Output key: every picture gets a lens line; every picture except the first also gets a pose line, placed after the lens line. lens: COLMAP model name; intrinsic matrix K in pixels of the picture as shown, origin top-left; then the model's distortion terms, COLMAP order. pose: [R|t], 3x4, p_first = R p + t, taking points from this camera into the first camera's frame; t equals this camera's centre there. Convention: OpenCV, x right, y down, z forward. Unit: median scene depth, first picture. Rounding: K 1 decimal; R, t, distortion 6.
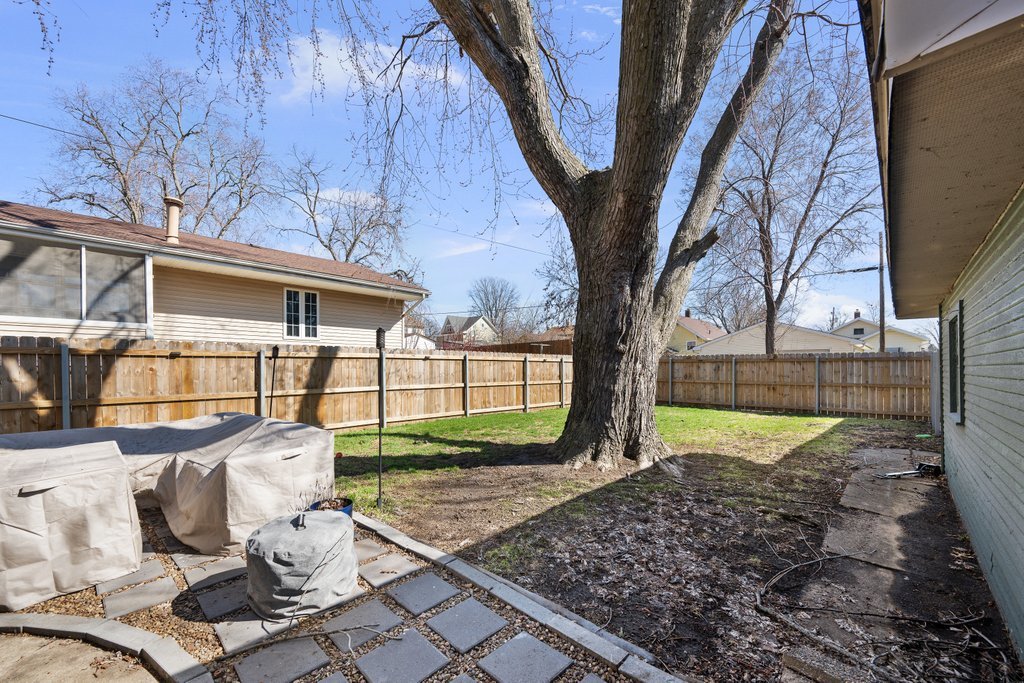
lens RADIAL K [[404.6, 0, 533.2], [0, 404.6, 374.6], [0, 0, 1]] dist [-0.006554, 0.000990]
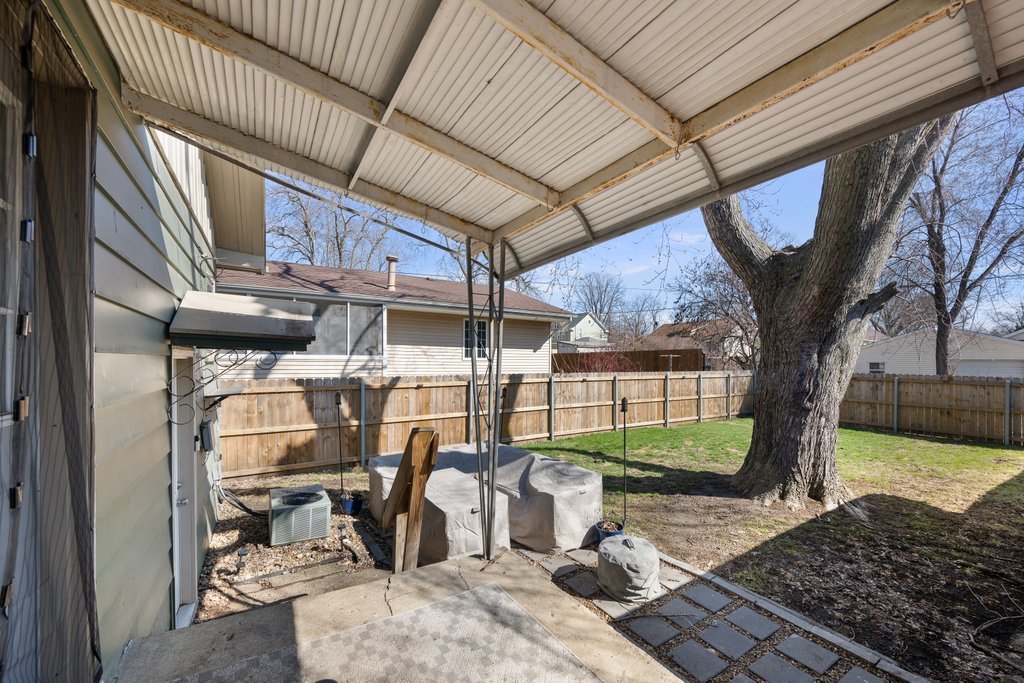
lens RADIAL K [[404.6, 0, 532.4], [0, 404.6, 365.7], [0, 0, 1]] dist [-0.006554, 0.000990]
pose [[0.969268, 0.006911, -0.245912, -0.246513], [-0.007628, 0.999969, -0.001964, -0.156741], [0.245891, 0.003780, 0.969290, -0.305642]]
